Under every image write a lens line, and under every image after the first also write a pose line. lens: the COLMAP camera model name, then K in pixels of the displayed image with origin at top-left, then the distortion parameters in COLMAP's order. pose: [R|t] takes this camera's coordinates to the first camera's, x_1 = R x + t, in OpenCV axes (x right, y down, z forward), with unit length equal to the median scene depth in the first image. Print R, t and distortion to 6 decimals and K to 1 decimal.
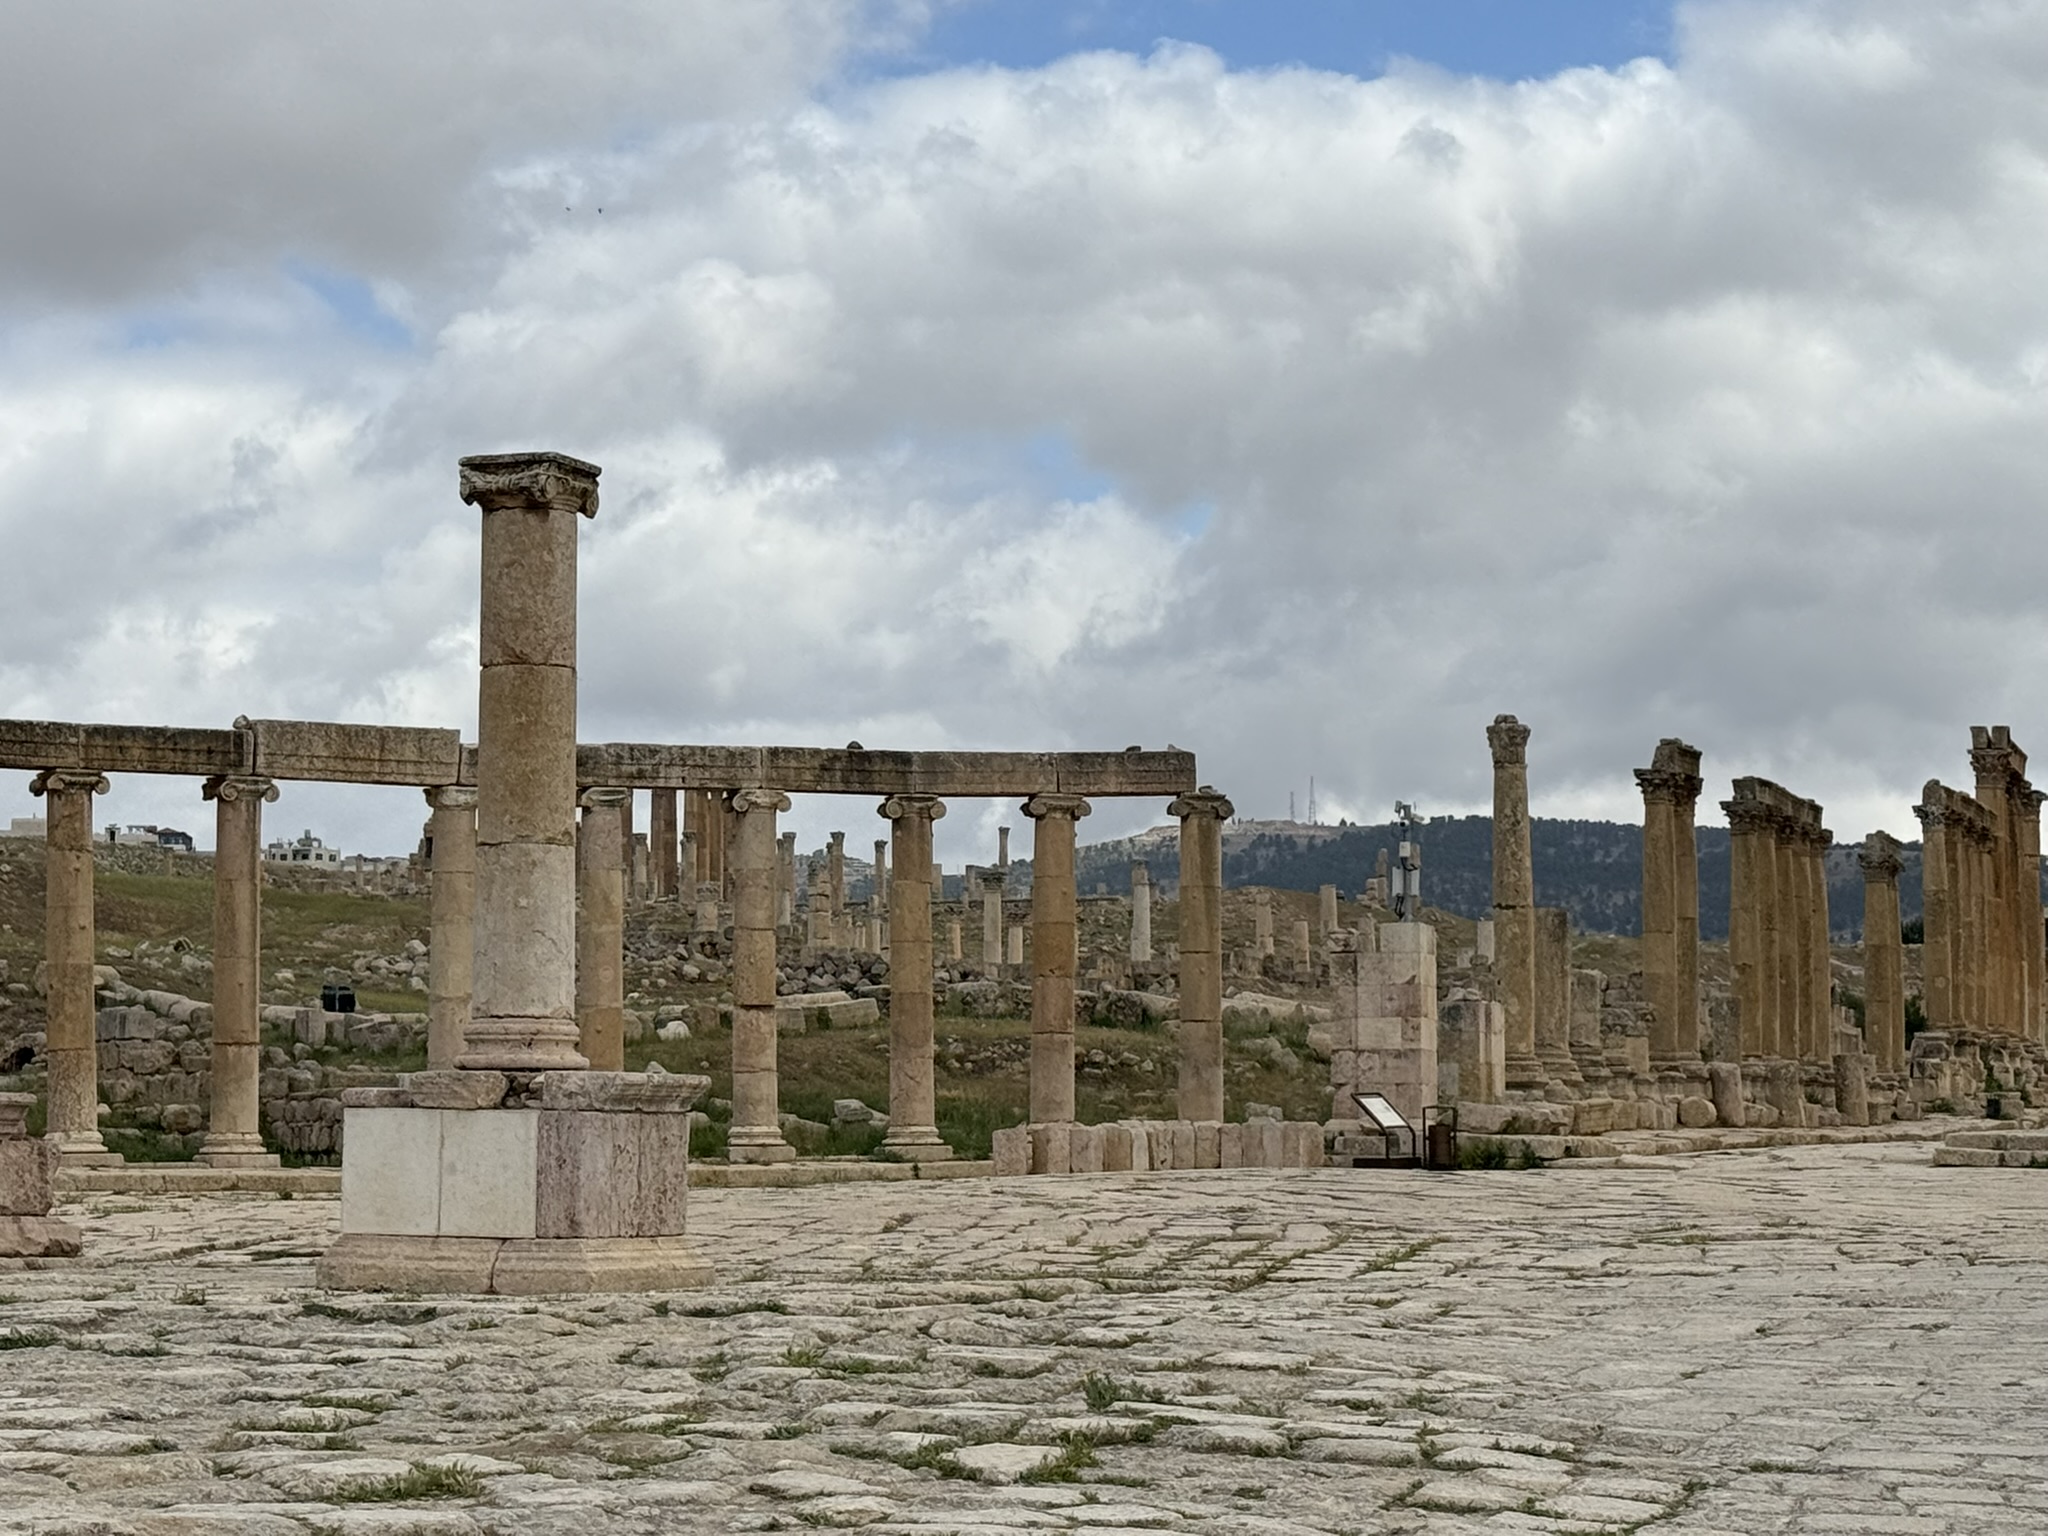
lens RADIAL K [[4807.0, 0, 989.9], [0, 4807.0, 769.3], [0, 0, 1]] dist [0.144270, 0.000000]
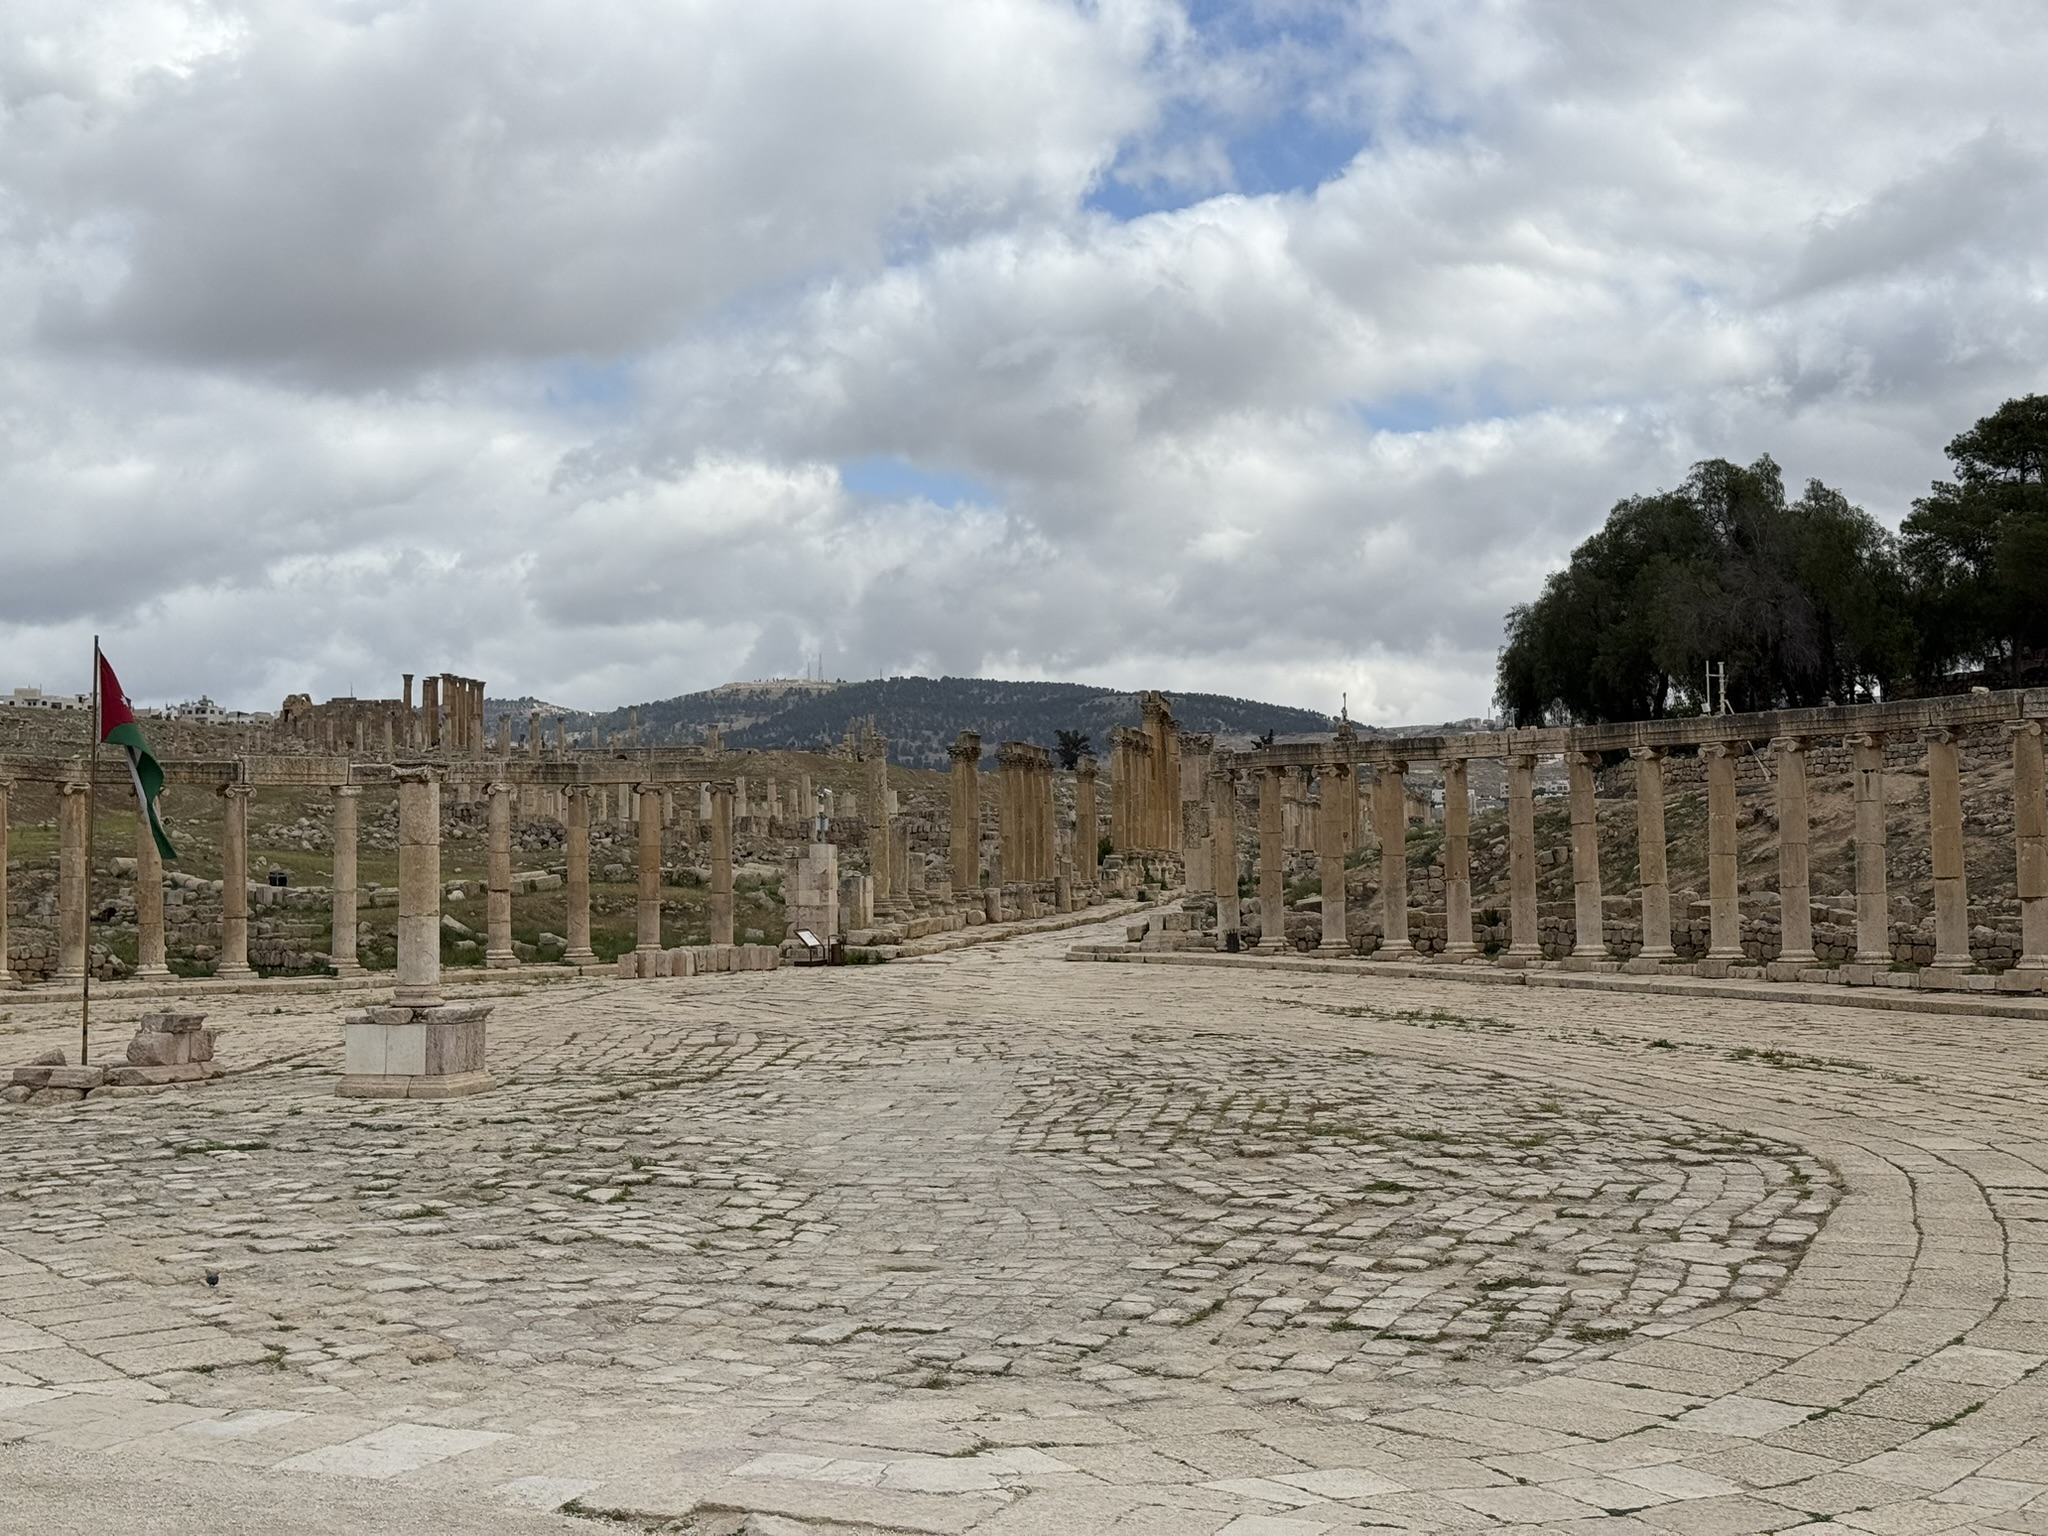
lens RADIAL K [[2841.6, 0, 1080.4], [0, 2841.6, 732.1], [0, 0, 1]] dist [0.127416, 0.000000]
pose [[0.987619, -0.003786, 0.156823, 0.004749], [-0.000992, 0.999538, 0.030381, -0.056334], [-0.156866, -0.030160, 0.987159, -0.235697]]
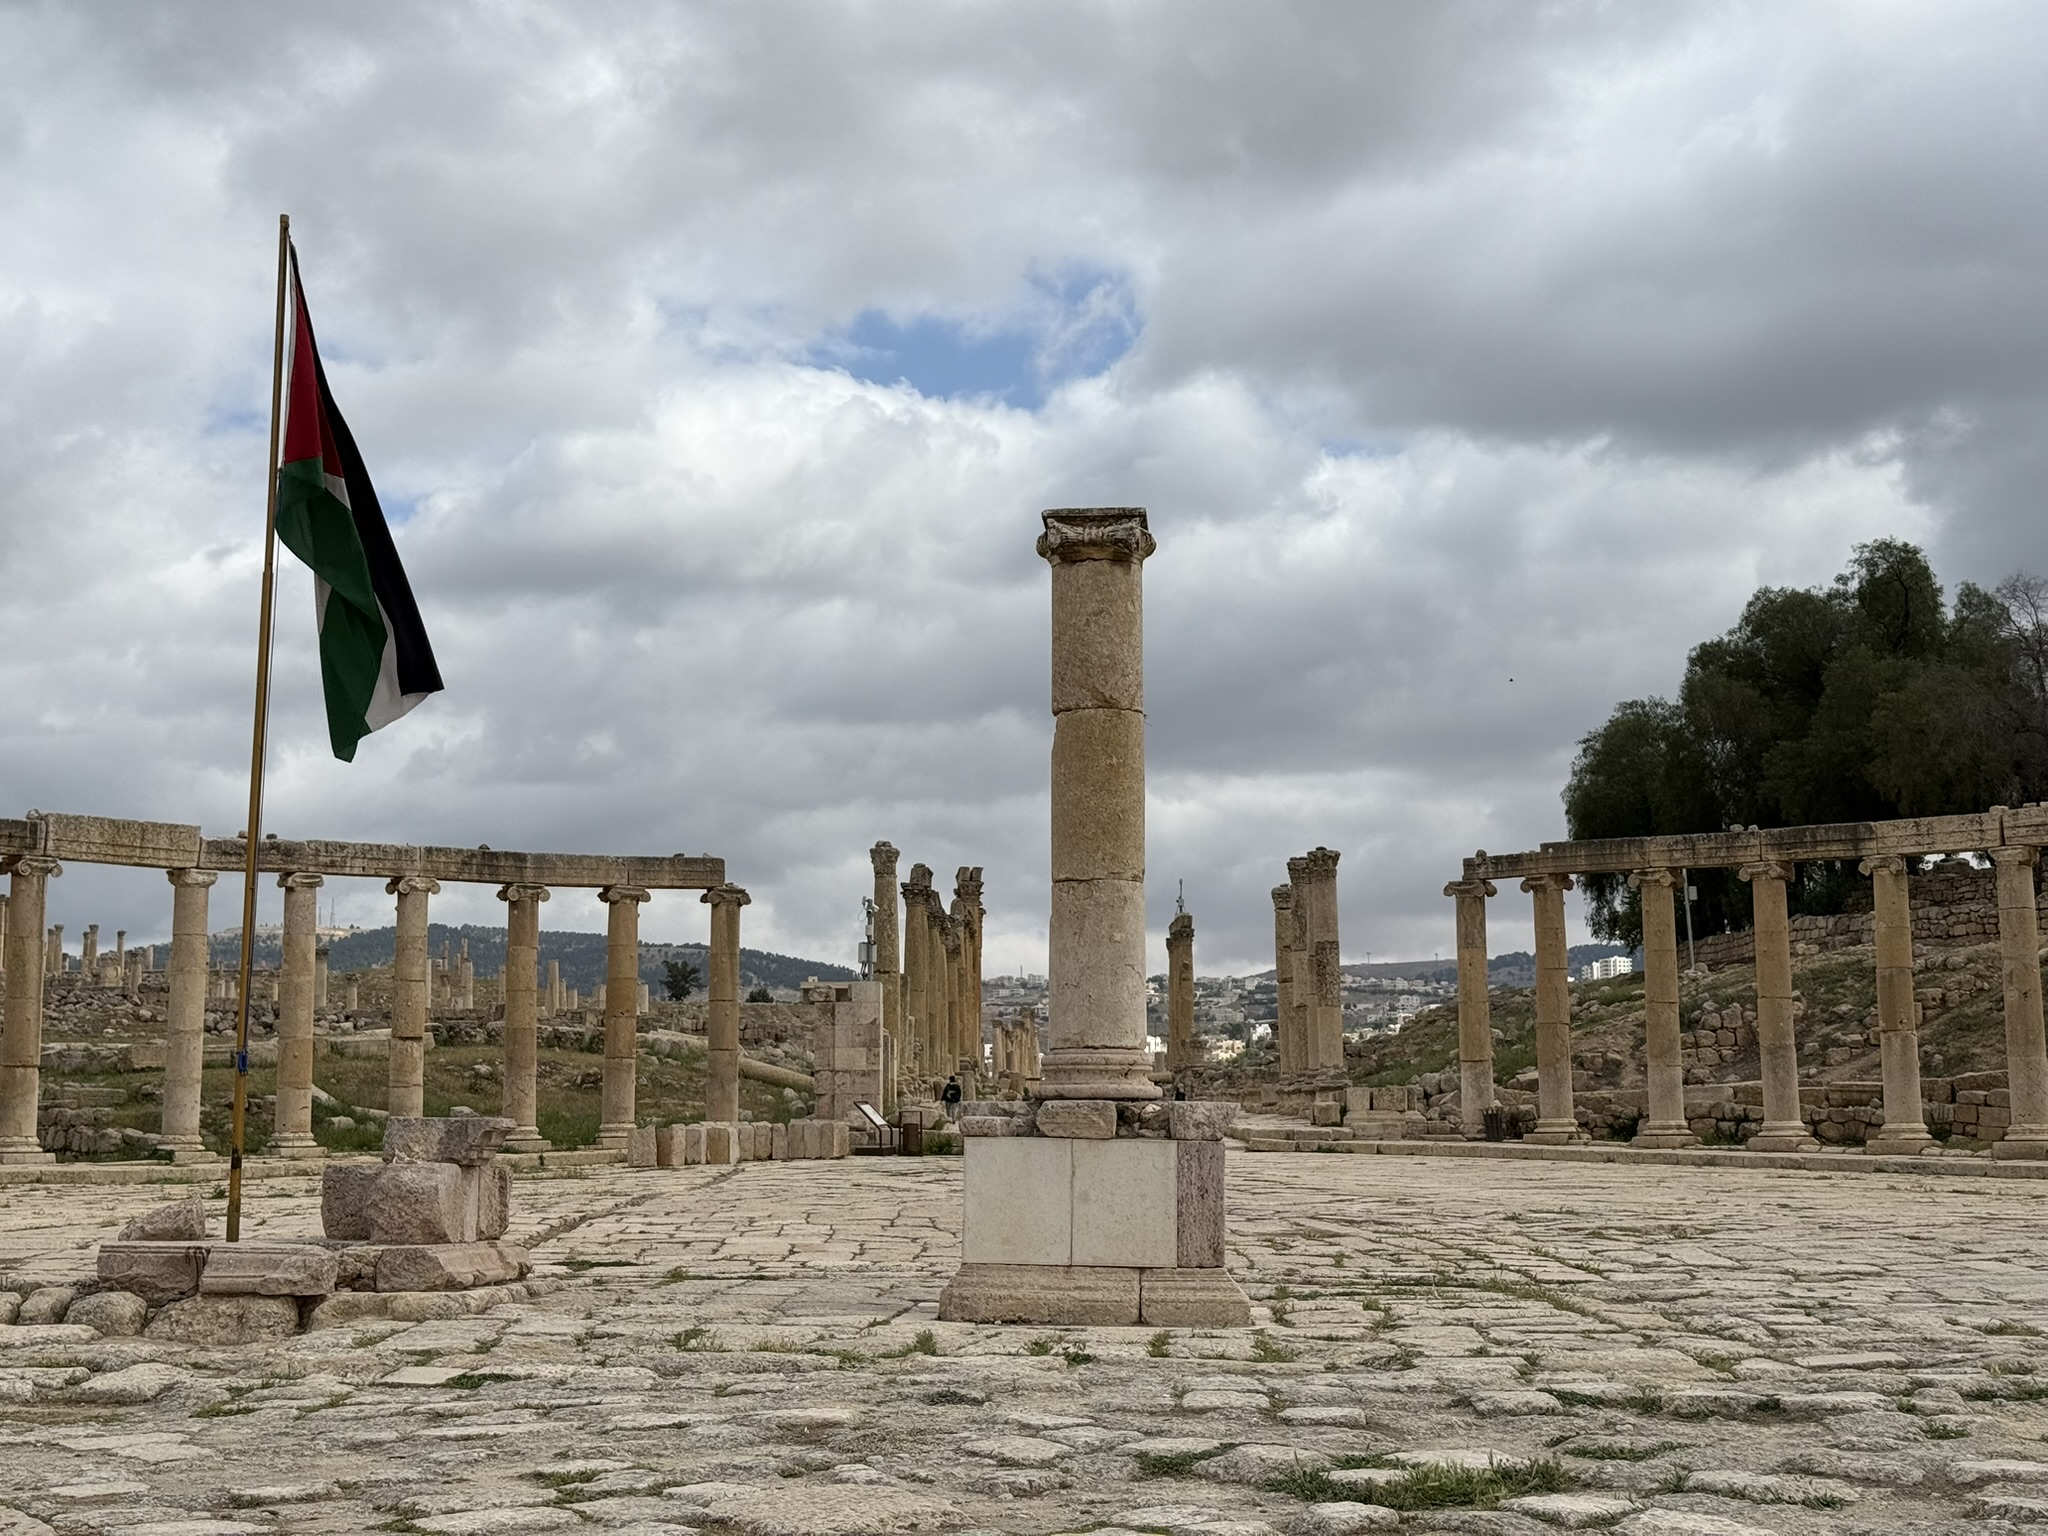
lens RADIAL K [[2841.6, 0, 1019.0], [0, 2841.6, 770.5], [0, 0, 1]] dist [0.127416, 0.000000]
pose [[0.953469, 0.036082, 0.299324, -0.133221], [-0.022543, 0.998566, -0.048565, 0.009754], [-0.300647, 0.039557, 0.952915, 0.186258]]
